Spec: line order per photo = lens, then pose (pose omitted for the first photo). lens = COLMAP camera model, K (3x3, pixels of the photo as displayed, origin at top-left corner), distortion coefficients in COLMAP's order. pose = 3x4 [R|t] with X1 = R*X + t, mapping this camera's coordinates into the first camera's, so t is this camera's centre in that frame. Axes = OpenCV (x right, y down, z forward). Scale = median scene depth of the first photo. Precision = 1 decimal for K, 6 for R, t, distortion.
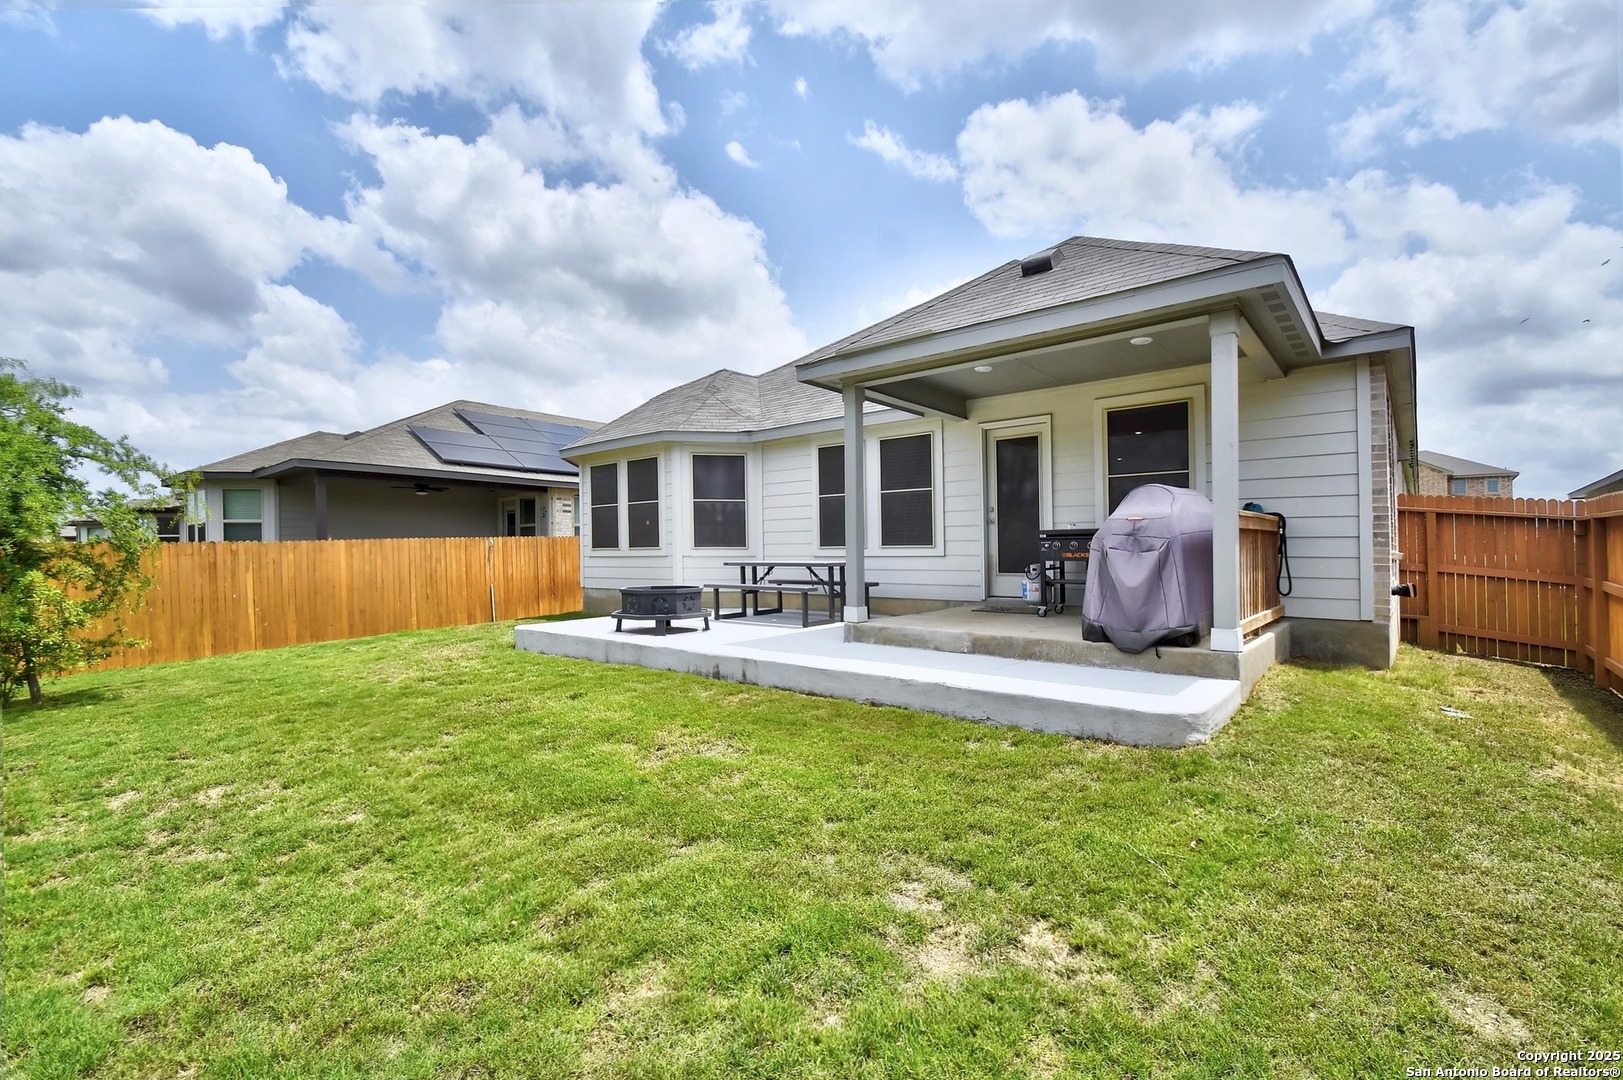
lens RADIAL K [[715.3, 0, 811.5], [0, 715.3, 540.0], [0, 0, 1]] dist [0.000641, -0.000025]
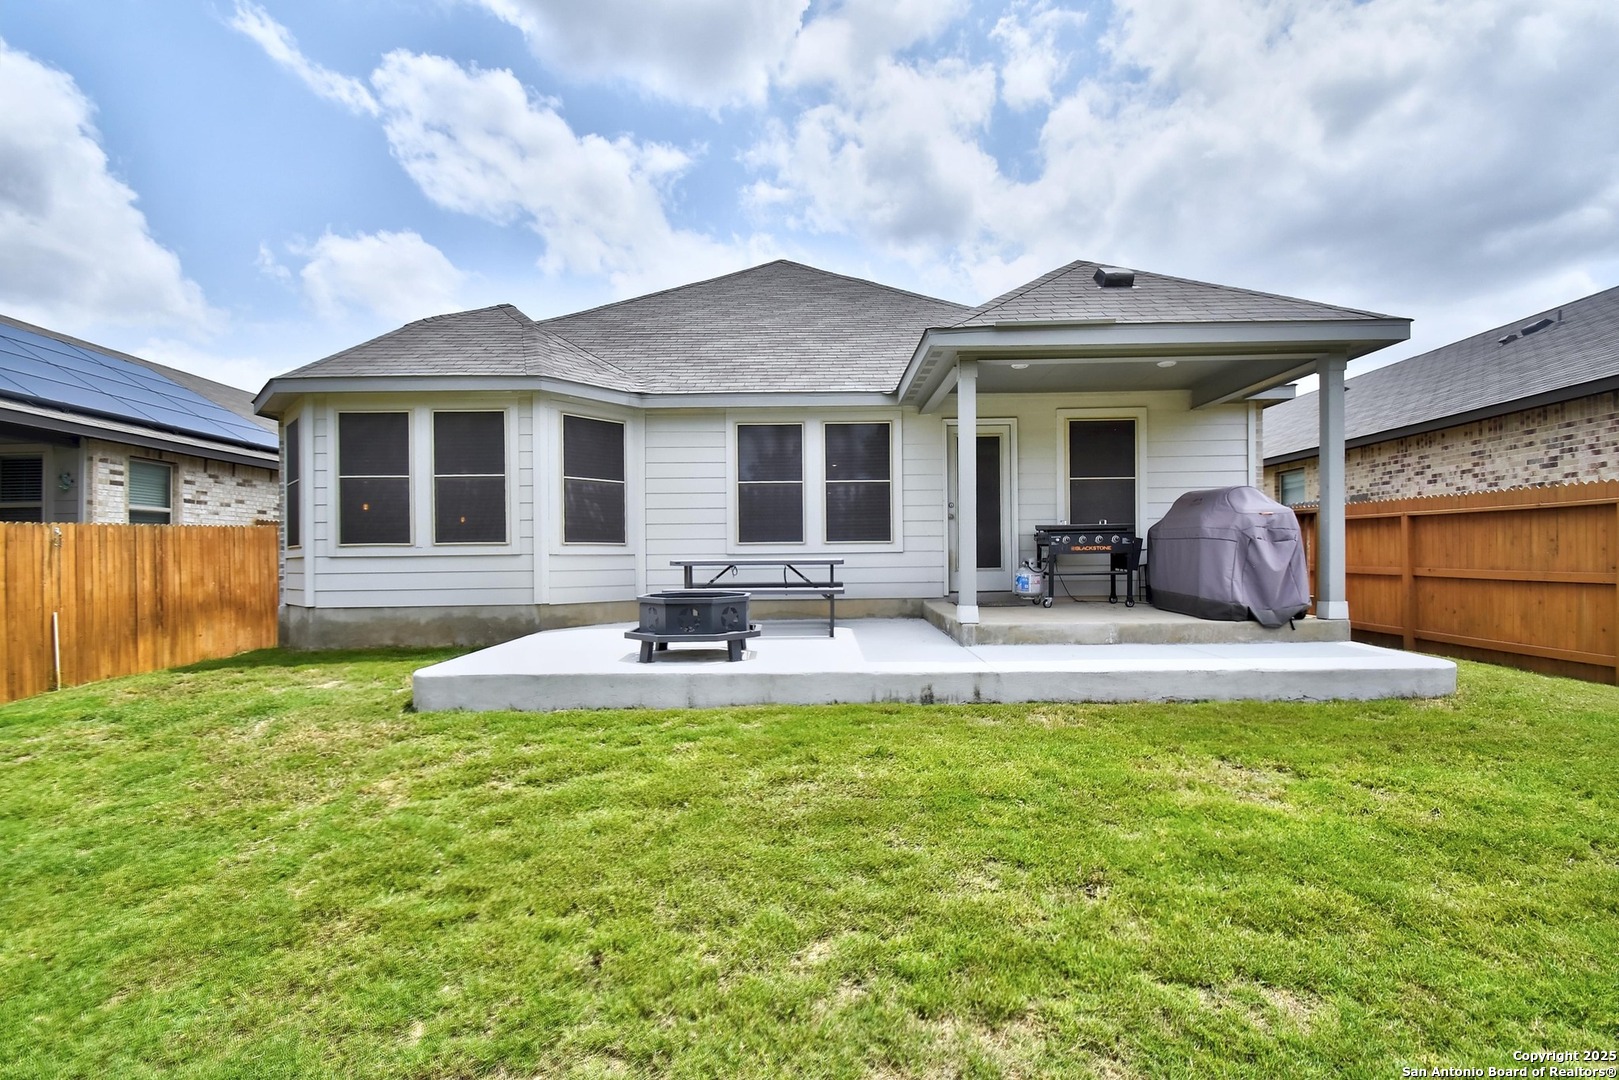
lens RADIAL K [[732.5, 0, 809.5], [0, 732.5, 540.0], [0, 0, 1]] dist [0.004709, -0.000042]
pose [[0.763575, 0.004261, 0.645706, -0.538585], [-0.005023, 0.999987, -0.000658, 0.008301], [-0.645700, -0.002741, 0.763586, 0.323633]]
